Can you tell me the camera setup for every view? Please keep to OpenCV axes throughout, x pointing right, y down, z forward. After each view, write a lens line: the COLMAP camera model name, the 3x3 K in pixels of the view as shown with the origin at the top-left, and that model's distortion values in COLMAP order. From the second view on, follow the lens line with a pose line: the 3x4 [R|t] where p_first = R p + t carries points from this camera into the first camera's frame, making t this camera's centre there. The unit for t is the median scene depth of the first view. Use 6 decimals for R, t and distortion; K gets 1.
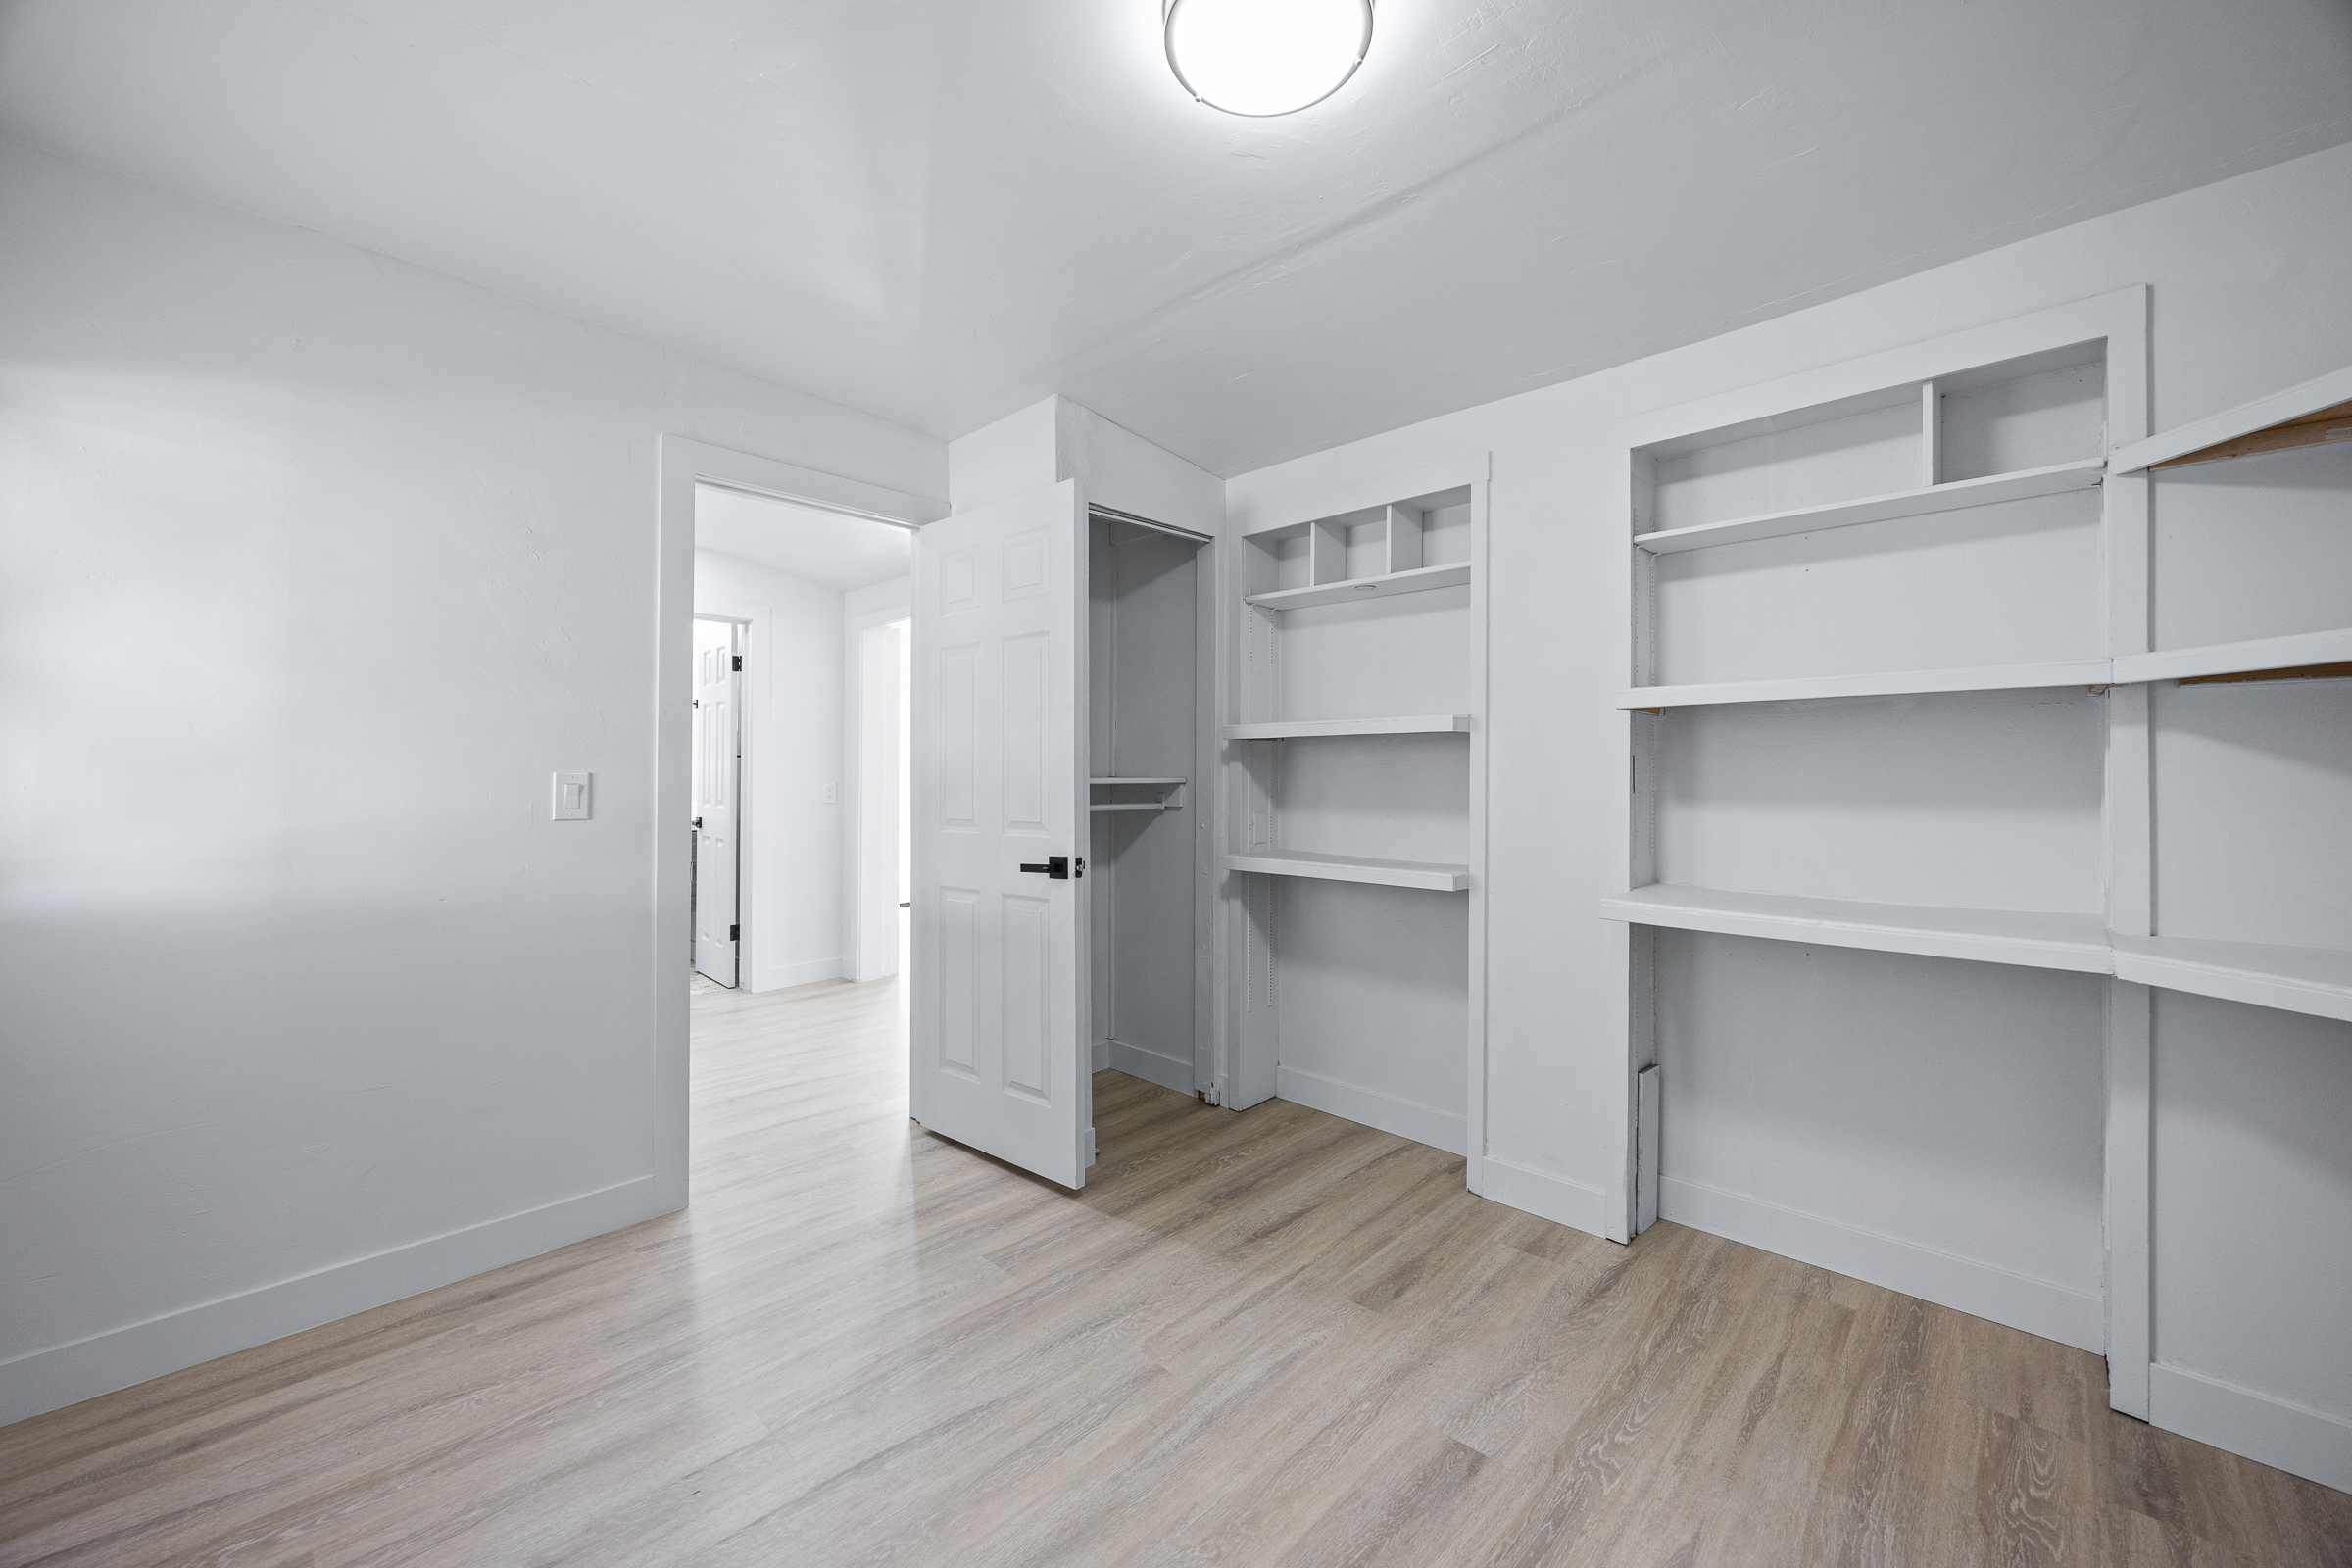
lens RADIAL K [[909.1, 0, 1159.4], [0, 909.1, 767.2], [0, 0, 1]] dist [0.004153, -0.000381]
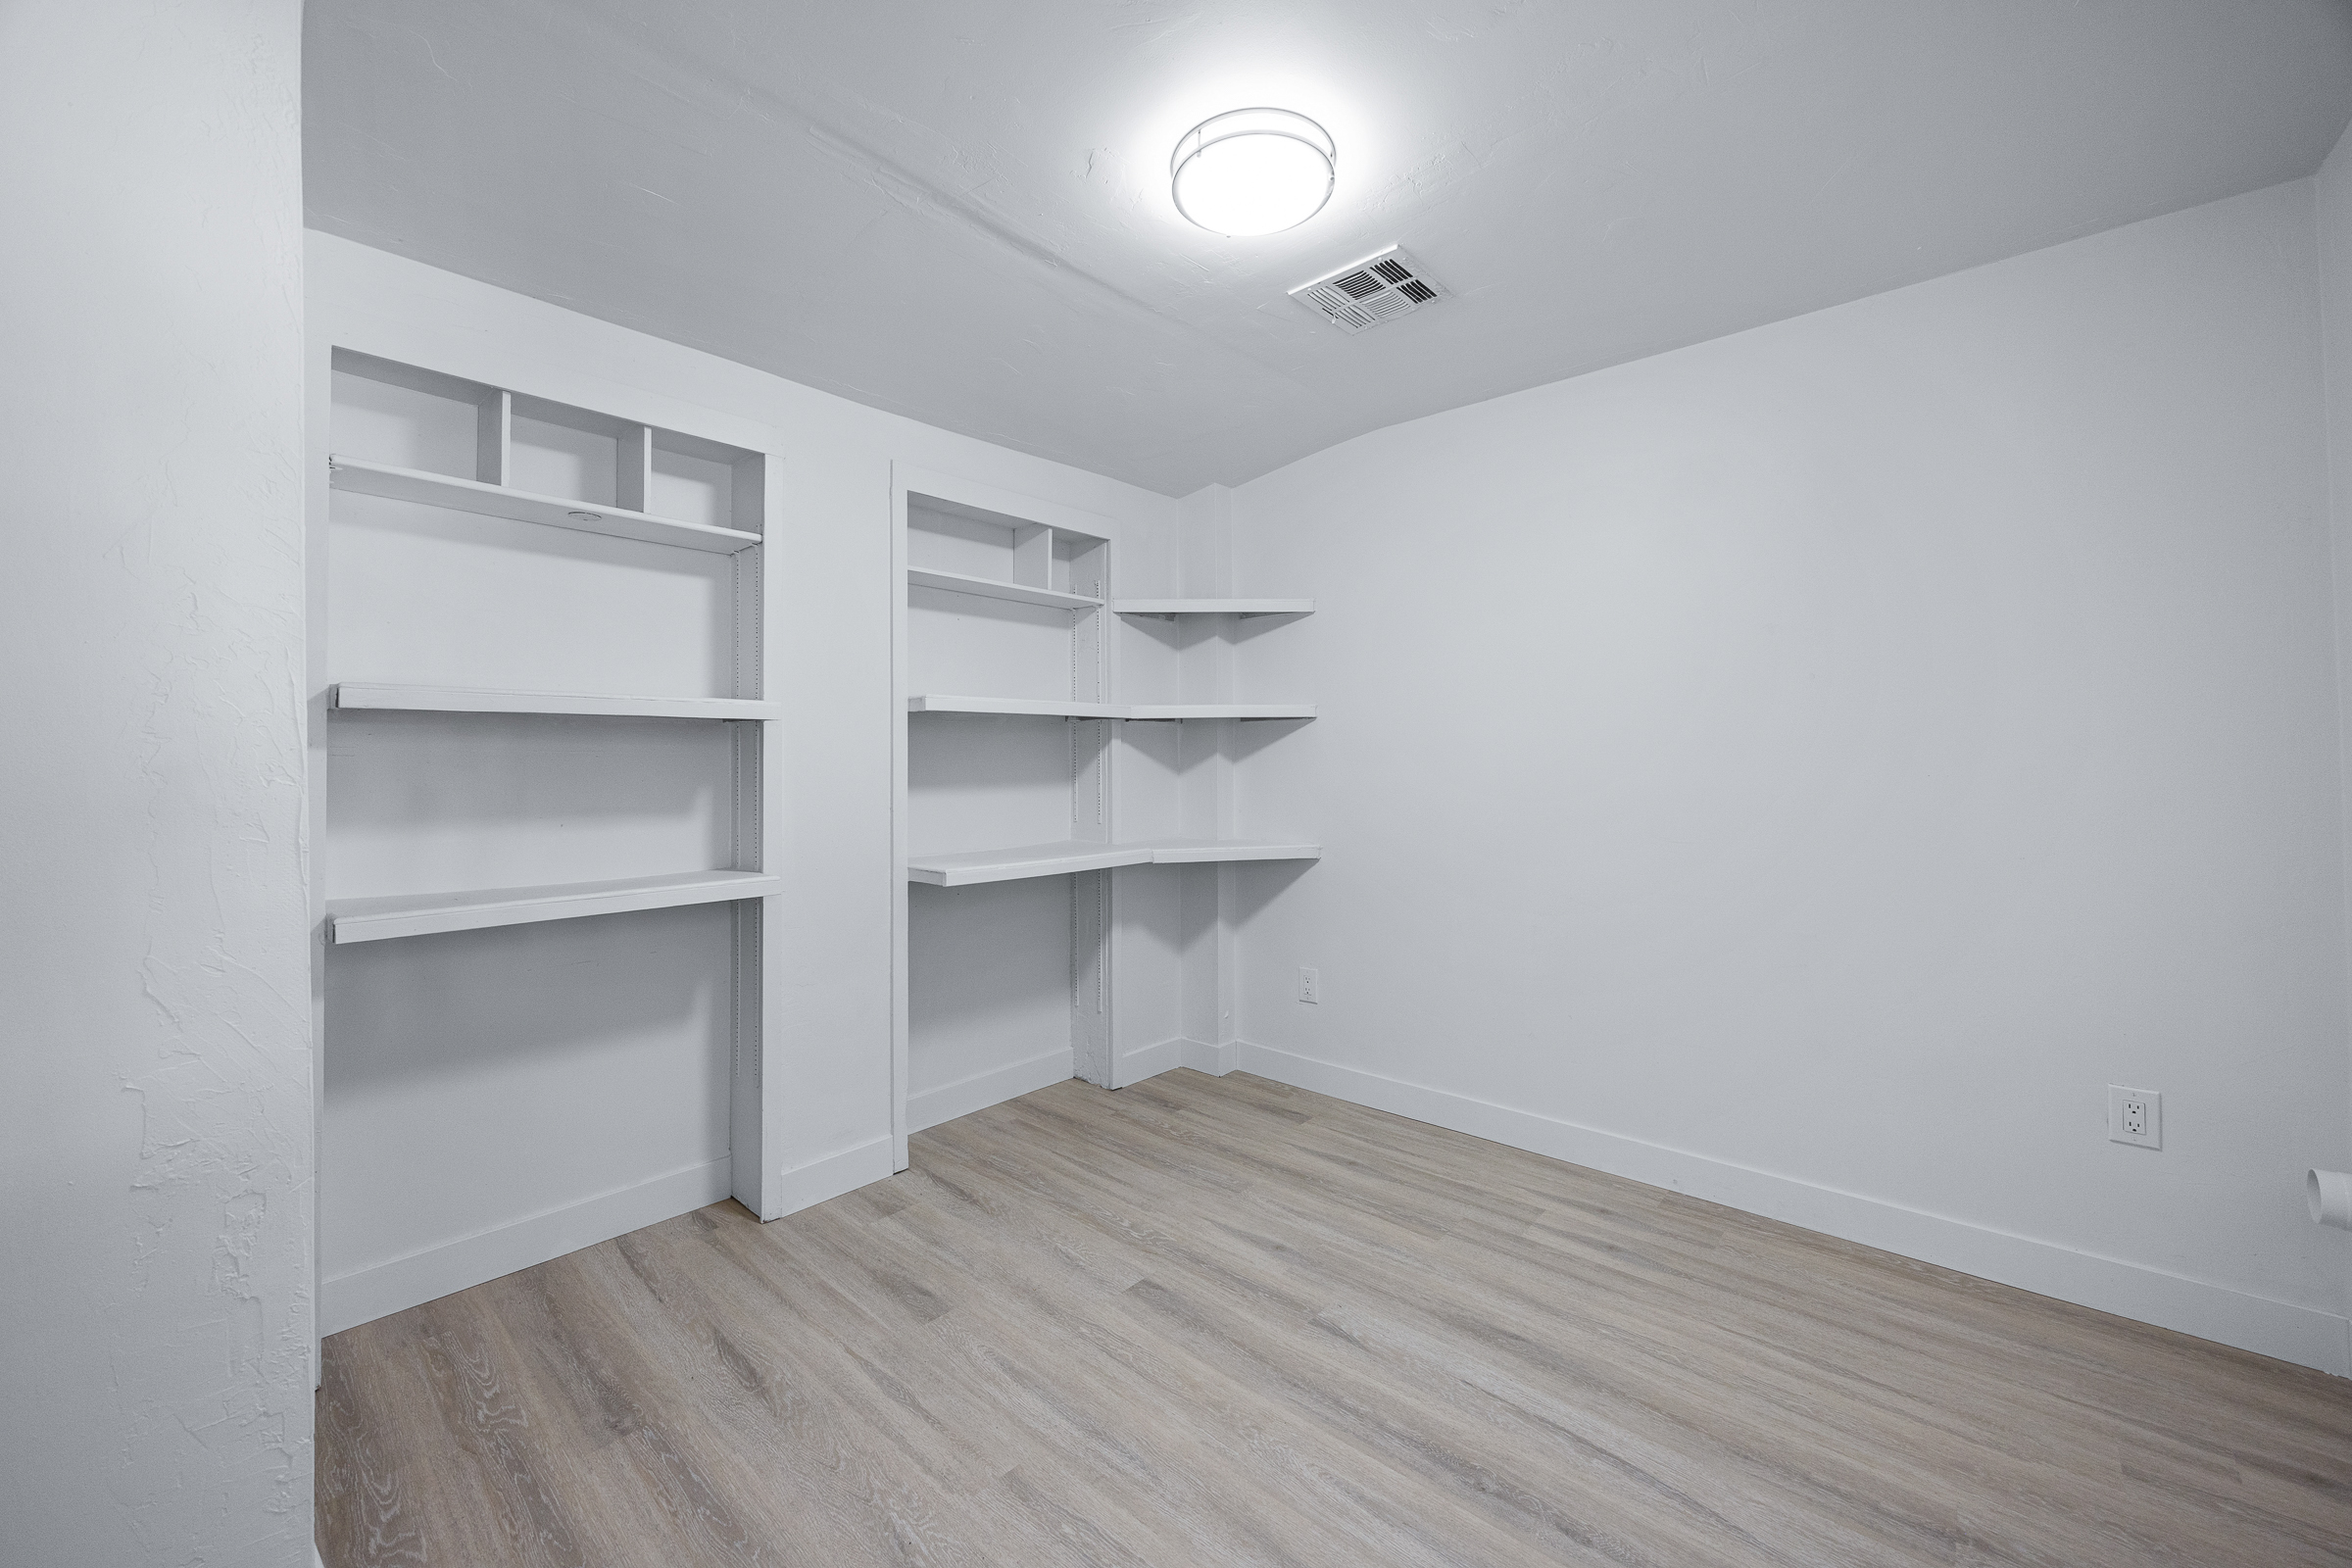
lens RADIAL K [[909.1, 0, 1154.4], [0, 909.1, 786.7], [0, 0, 1]] dist [0.004153, -0.000381]
pose [[-0.043423, -0.024822, 0.998748, -0.848454], [-0.005649, 0.999681, 0.024600, -0.011375], [-0.999041, -0.004574, -0.043549, 0.903469]]
